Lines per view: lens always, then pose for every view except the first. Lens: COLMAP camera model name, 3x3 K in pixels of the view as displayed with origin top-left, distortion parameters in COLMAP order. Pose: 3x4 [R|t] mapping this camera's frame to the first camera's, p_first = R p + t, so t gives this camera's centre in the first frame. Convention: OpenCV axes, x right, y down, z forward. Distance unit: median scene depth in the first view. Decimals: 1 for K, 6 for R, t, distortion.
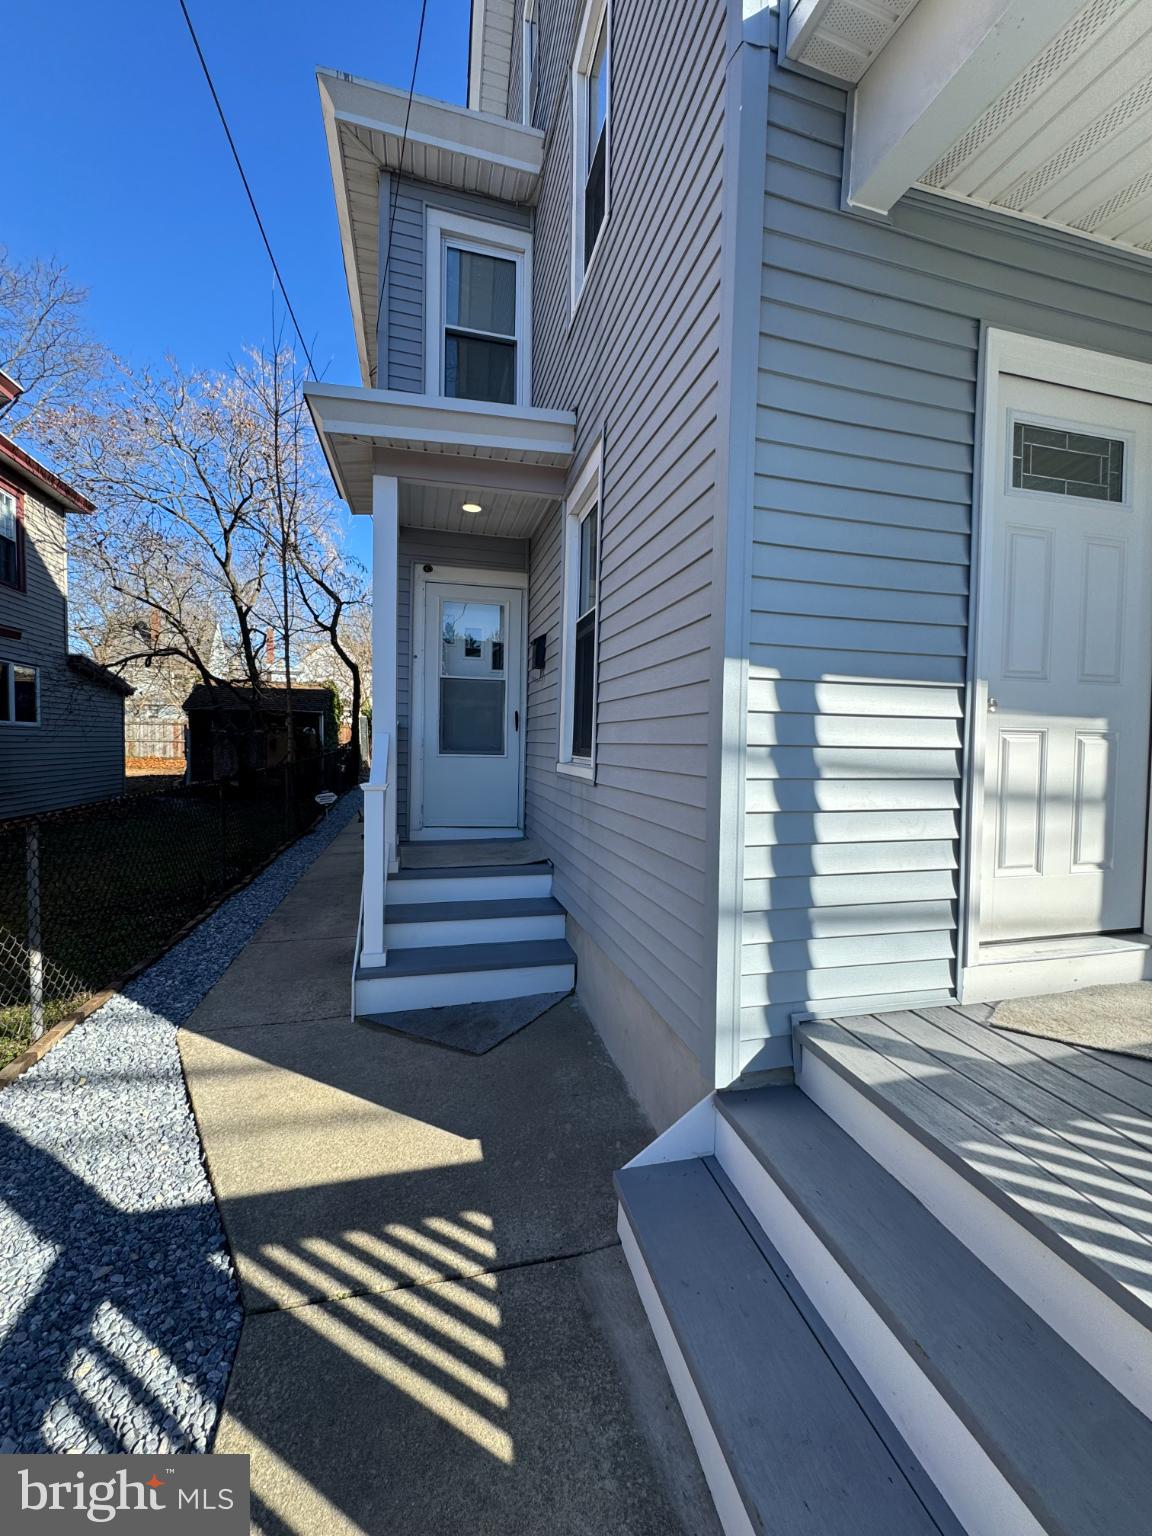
lens RADIAL K [[609.7, 0, 576.0], [0, 609.7, 768.0], [0, 0, 1]] dist [-0.004144, 0.000791]
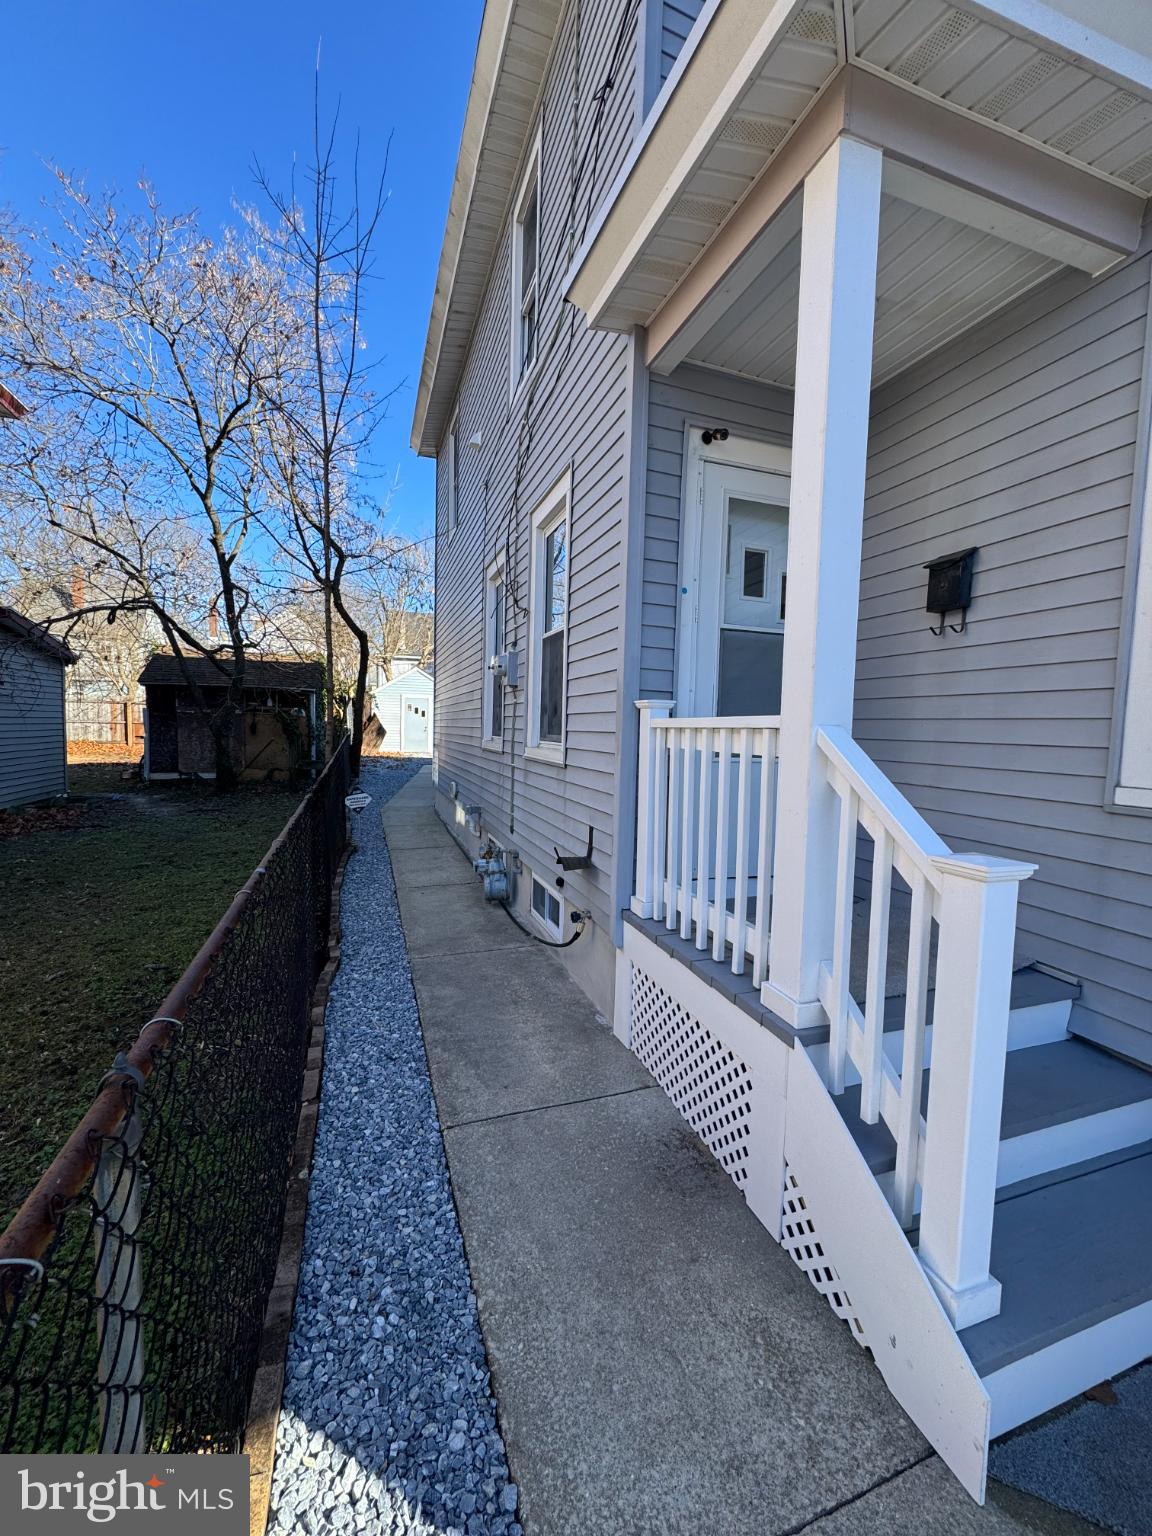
lens RADIAL K [[609.7, 0, 576.0], [0, 609.7, 768.0], [0, 0, 1]] dist [-0.004144, 0.000791]
pose [[0.996118, 0.002094, 0.088003, -1.027688], [-0.004524, 0.999614, 0.027417, -0.070808], [-0.087912, -0.027709, 0.995743, 1.049472]]
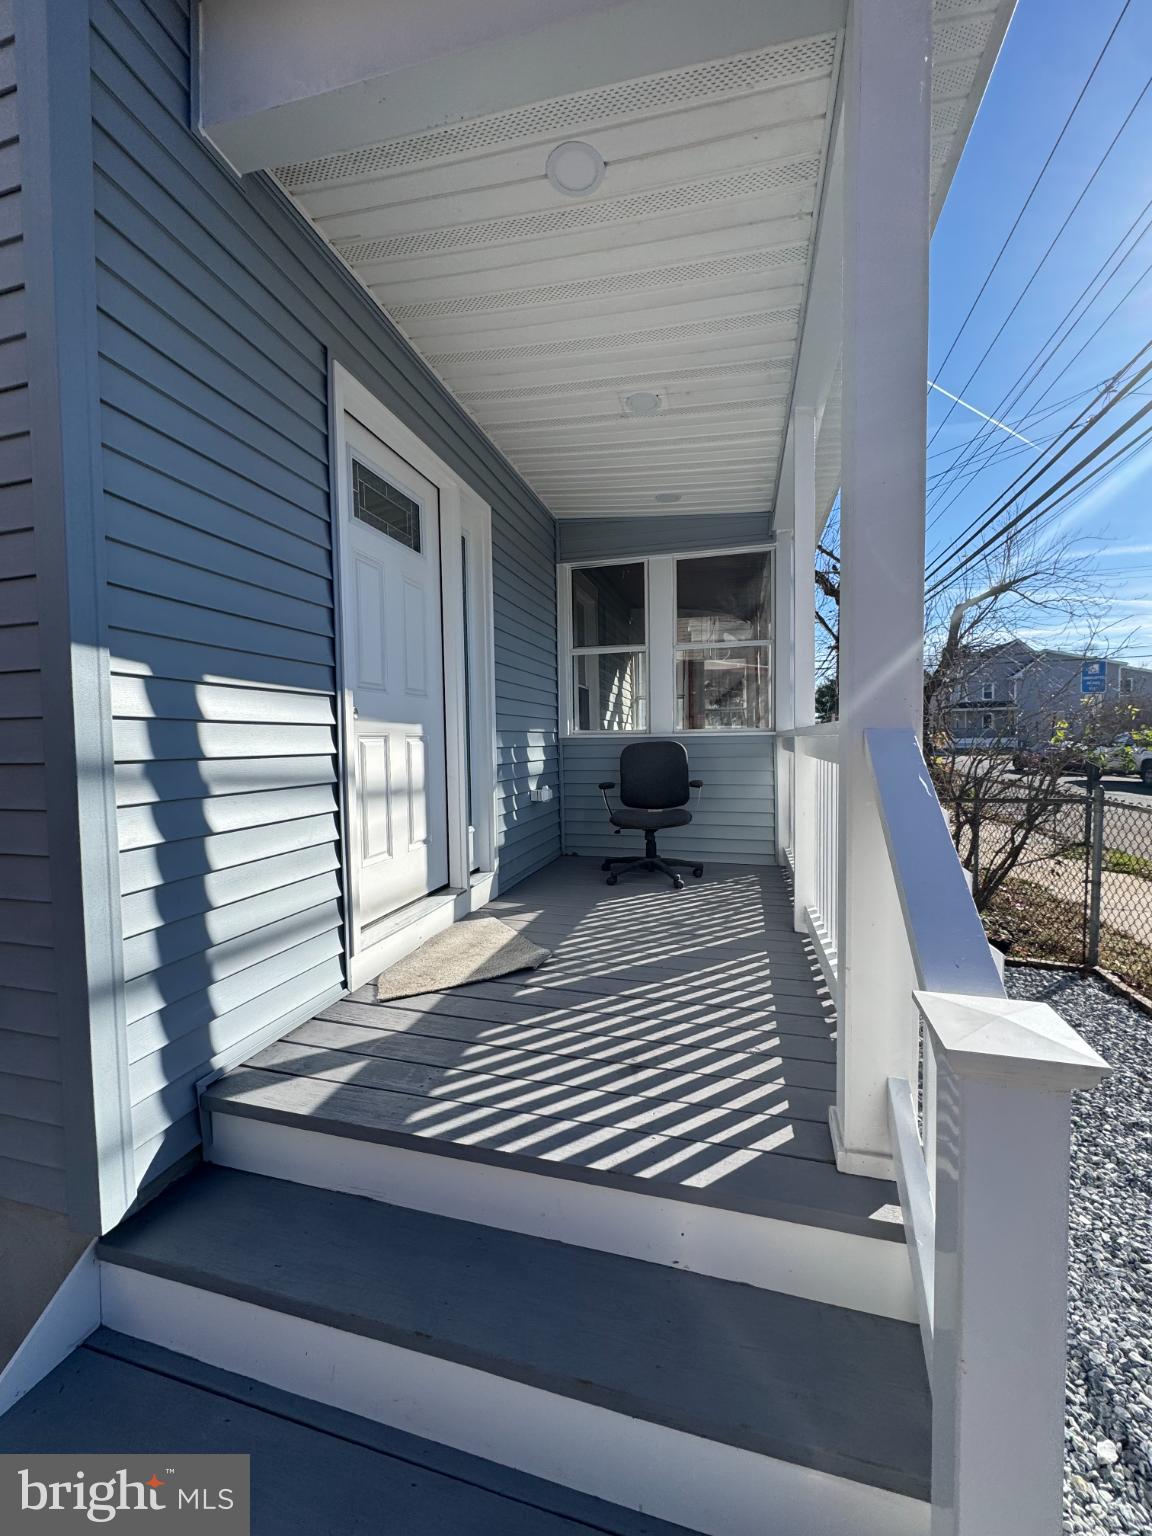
lens RADIAL K [[609.7, 0, 576.0], [0, 609.7, 768.0], [0, 0, 1]] dist [-0.004144, 0.000791]
pose [[0.489267, -0.061202, 0.869984, -0.082212], [0.059040, 0.997571, 0.036974, -0.021897], [-0.870134, 0.033274, 0.491691, 0.120762]]
